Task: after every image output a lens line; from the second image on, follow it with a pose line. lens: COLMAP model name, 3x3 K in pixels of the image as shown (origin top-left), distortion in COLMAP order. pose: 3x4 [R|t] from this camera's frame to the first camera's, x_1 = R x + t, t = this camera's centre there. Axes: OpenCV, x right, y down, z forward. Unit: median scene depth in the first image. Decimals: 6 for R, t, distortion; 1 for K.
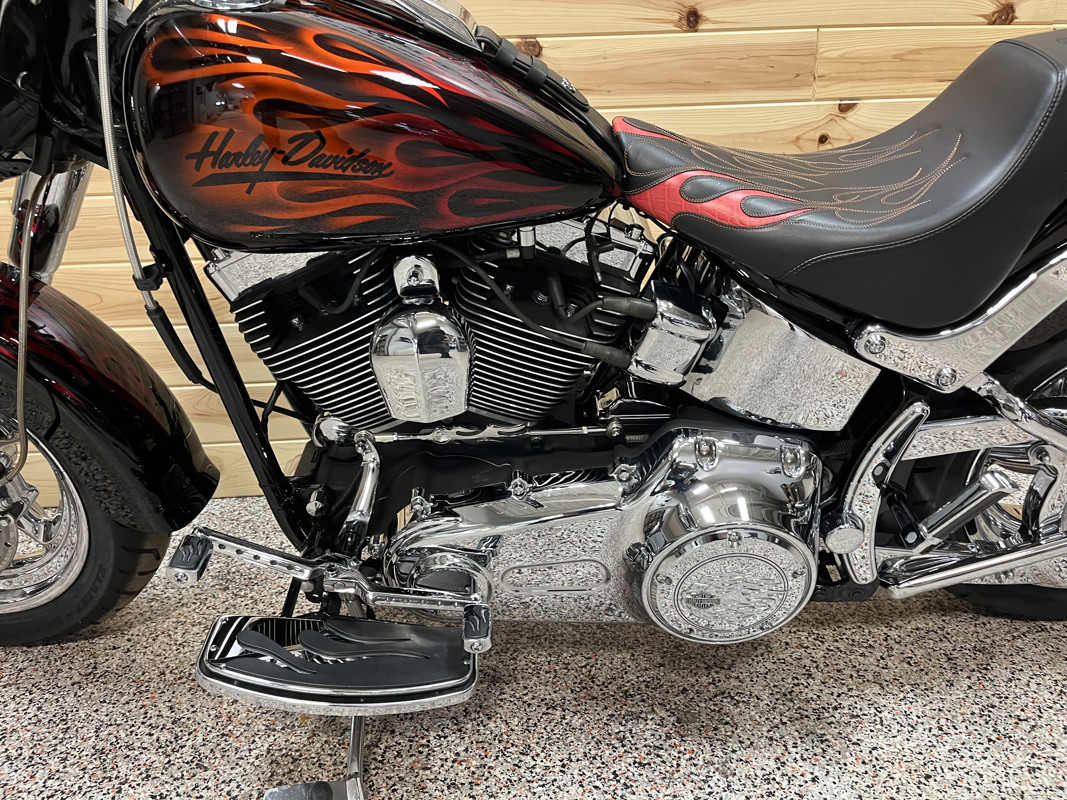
lens RADIAL K [[813.5, 0, 544.5], [0, 813.5, 406.1], [0, 0, 1]] dist [0.067238, -0.102885]
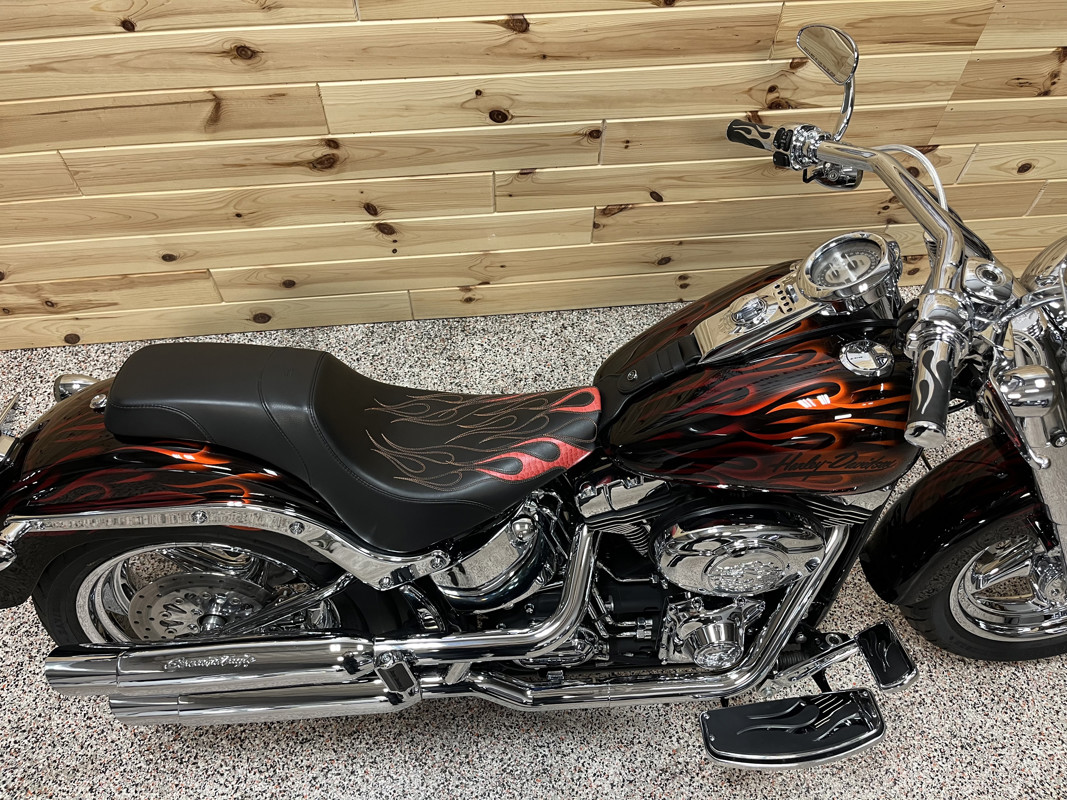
lens RADIAL K [[813.5, 0, 540.8], [0, 813.5, 408.2], [0, 0, 1]] dist [0.067238, -0.102885]
pose [[0.997939, -0.016100, 0.062123, -0.090665], [-0.024837, 0.795692, 0.605192, -0.993029], [-0.059174, -0.605488, 0.793652, -0.236634]]
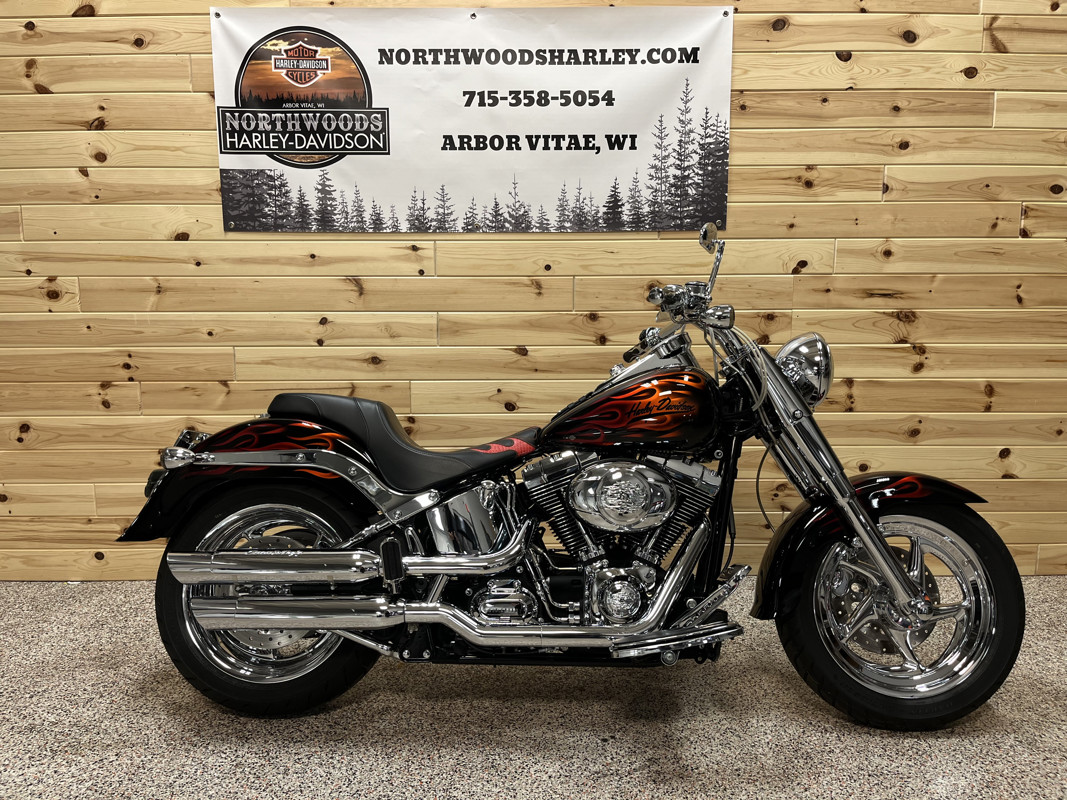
lens RADIAL K [[813.5, 0, 535.4], [0, 813.5, 399.0], [0, 0, 1]] dist [0.067238, -0.102885]
pose [[0.998527, 0.033676, -0.042531, 0.151014], [-0.040764, 0.983069, -0.178641, 0.050841], [0.035794, 0.180112, 0.982995, -1.355798]]
